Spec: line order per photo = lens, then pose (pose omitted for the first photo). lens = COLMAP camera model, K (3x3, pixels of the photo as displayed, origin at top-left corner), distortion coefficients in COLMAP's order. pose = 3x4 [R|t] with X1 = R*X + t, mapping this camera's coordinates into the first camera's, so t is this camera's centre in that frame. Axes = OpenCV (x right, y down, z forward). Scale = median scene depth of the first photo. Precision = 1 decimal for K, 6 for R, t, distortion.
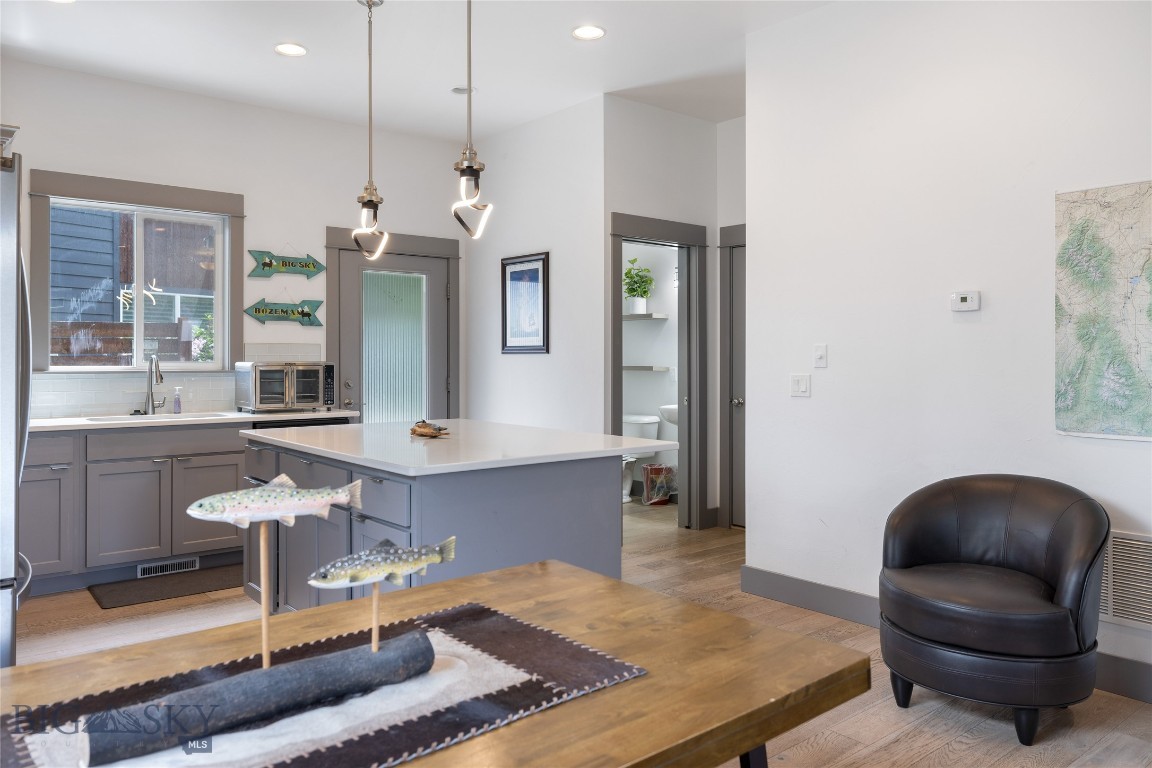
lens RADIAL K [[820.6, 0, 575.1], [0, 820.6, 344.8], [0, 0, 1]] dist [0.001377, 0.003053]
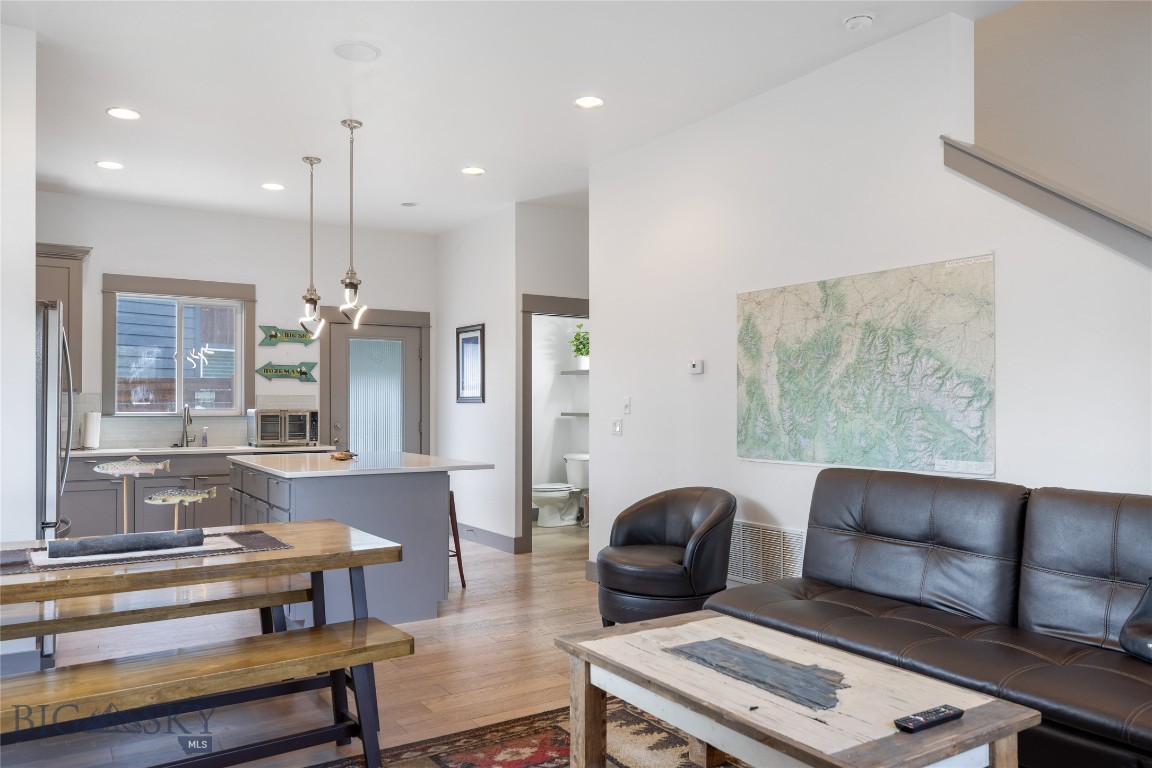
lens RADIAL K [[837.4, 0, 576.0], [0, 837.4, 384.0], [0, 0, 1]] dist [0.002717, 0.000656]
pose [[0.992648, -0.002723, -0.121003, 0.290637], [0.001595, 0.999954, -0.009421, -0.006675], [0.121023, 0.009159, 0.992607, -0.304655]]
